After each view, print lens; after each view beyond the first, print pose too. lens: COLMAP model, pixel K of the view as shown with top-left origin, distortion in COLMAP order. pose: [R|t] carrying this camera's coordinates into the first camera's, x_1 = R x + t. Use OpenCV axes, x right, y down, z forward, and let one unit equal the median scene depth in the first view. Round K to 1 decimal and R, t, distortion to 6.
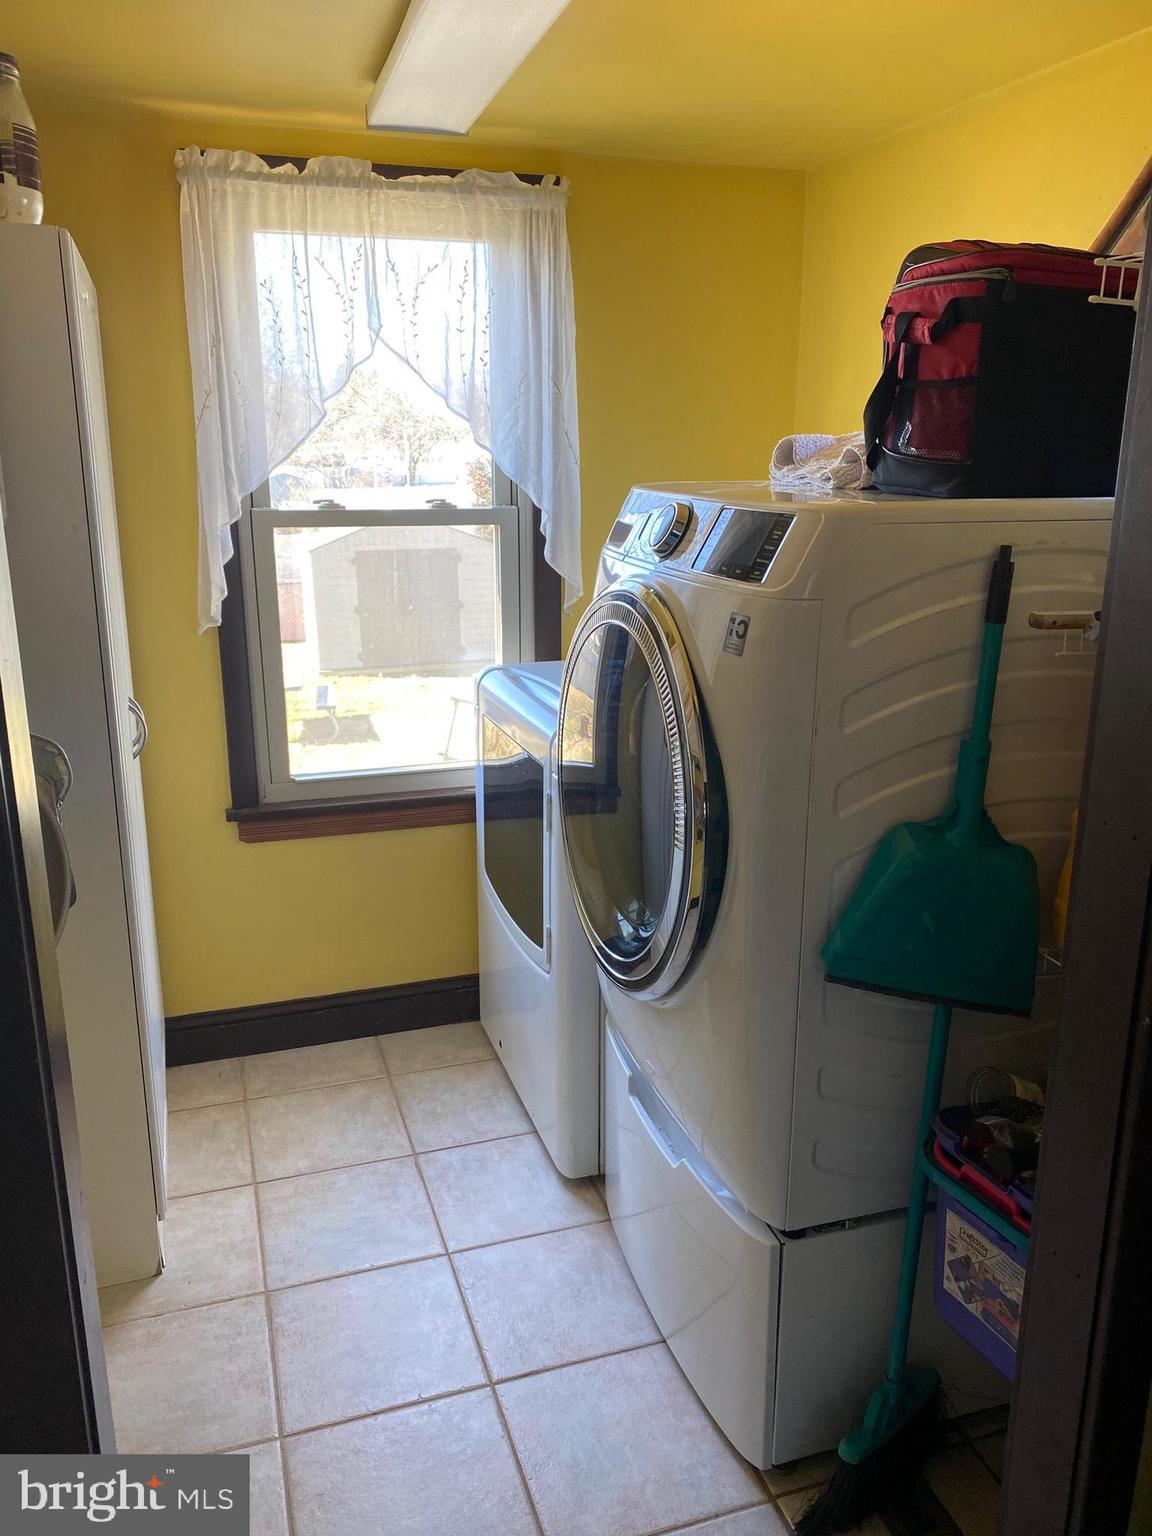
lens RADIAL K [[1187.8, 0, 561.7], [0, 1187.8, 761.5], [0, 0, 1]] dist [0.019024, -0.017773]
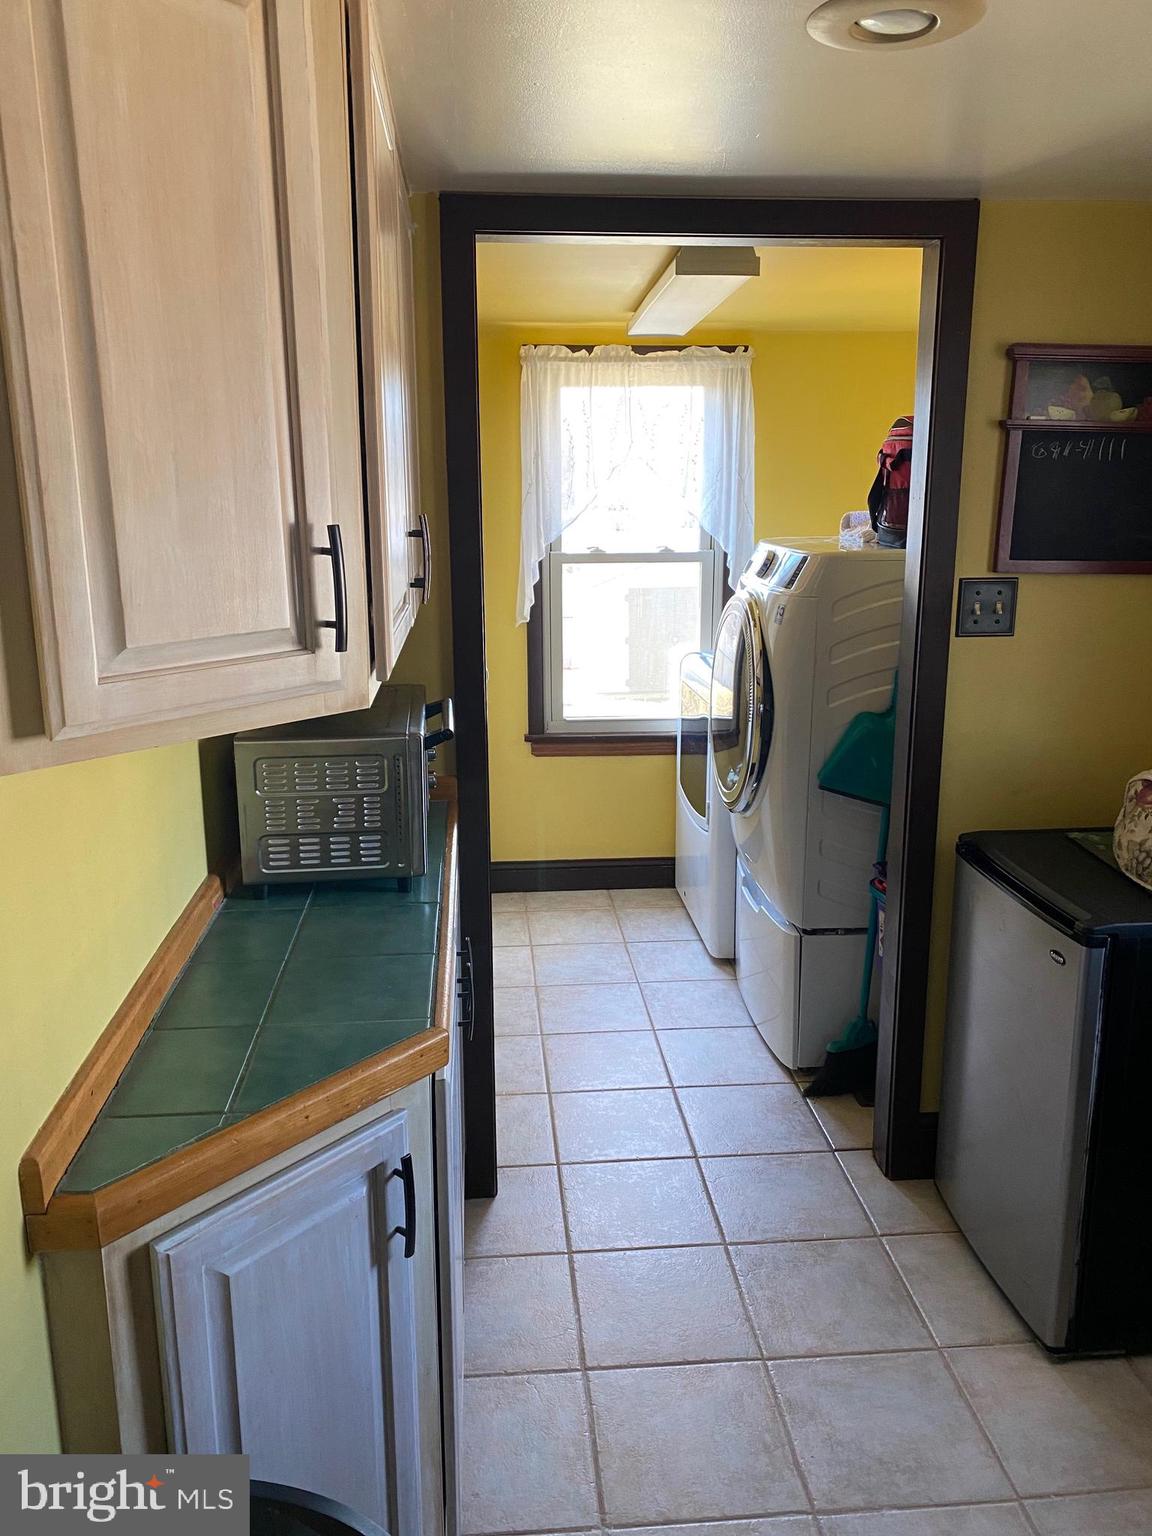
lens RADIAL K [[1187.8, 0, 545.9], [0, 1187.8, 802.9], [0, 0, 1]] dist [0.019024, -0.017773]
pose [[0.970529, 0.054187, -0.234812, 0.150604], [-0.054417, 0.998503, 0.005503, 0.136236], [0.234759, 0.007437, 0.972025, -0.647732]]
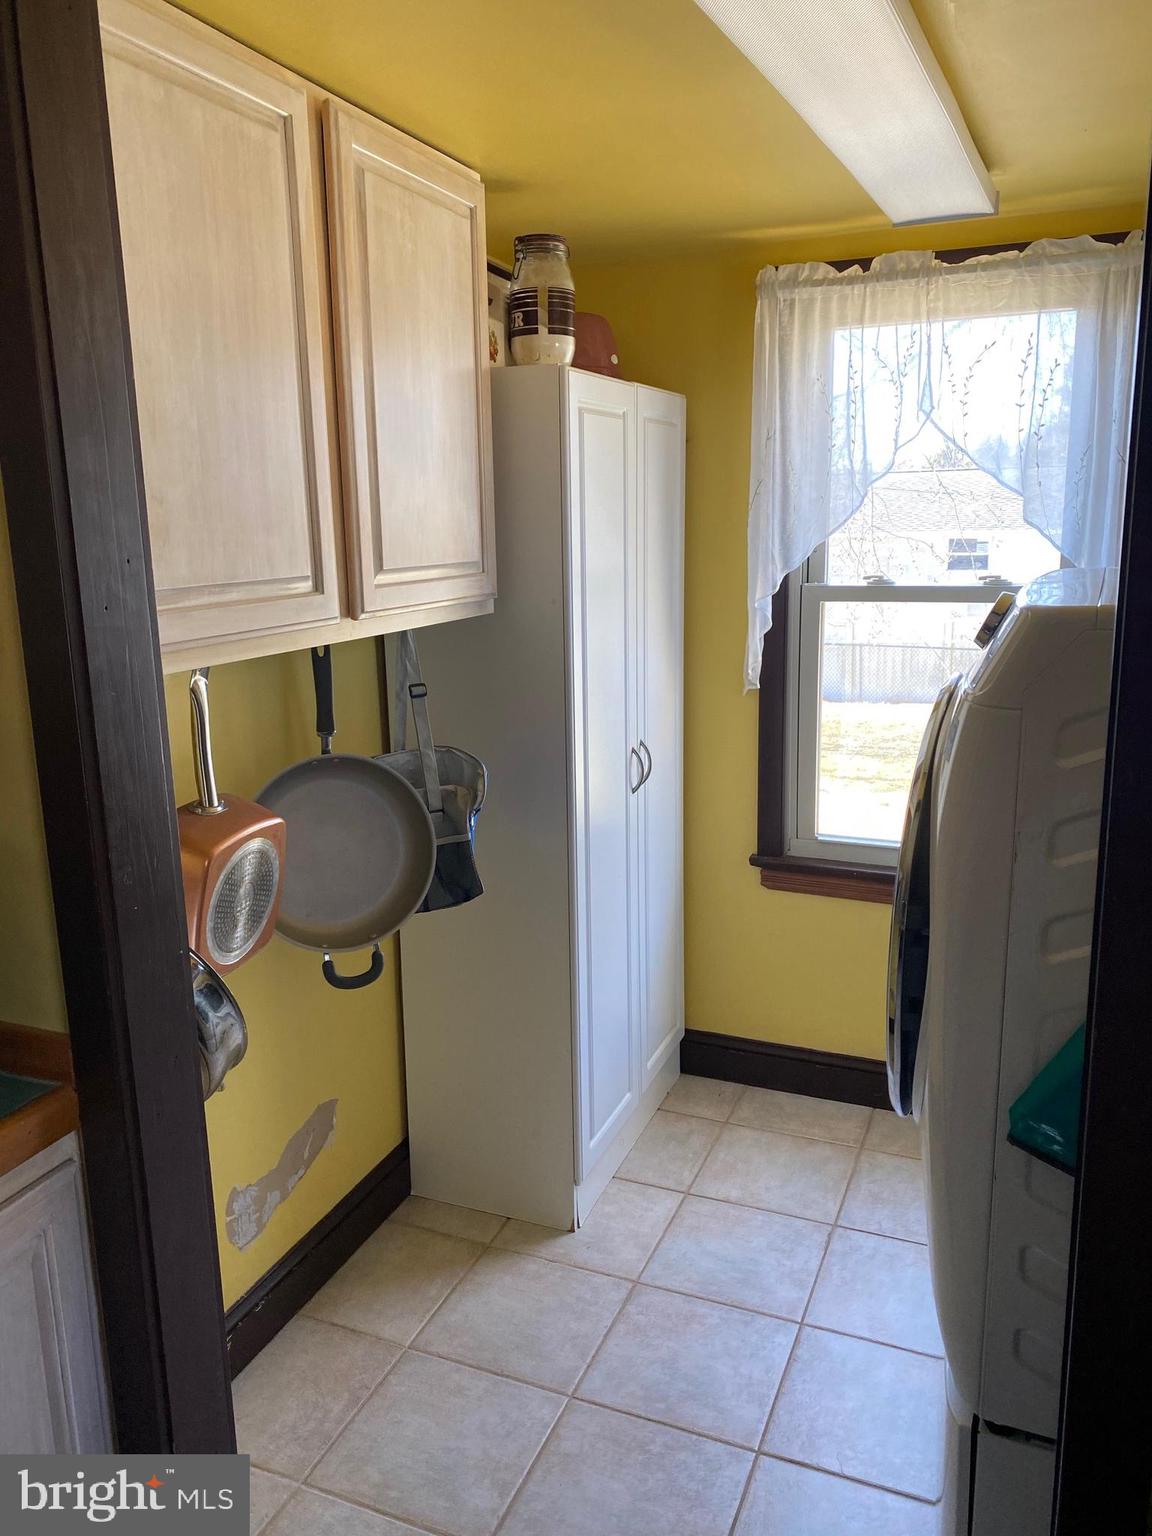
lens RADIAL K [[1187.8, 0, 563.0], [0, 1187.8, 762.1], [0, 0, 1]] dist [0.019024, -0.017773]
pose [[0.748352, 0.122663, -0.651861, 0.317335], [-0.152395, 0.988258, 0.011011, -0.031883], [0.645558, 0.091100, 0.758259, 0.058370]]
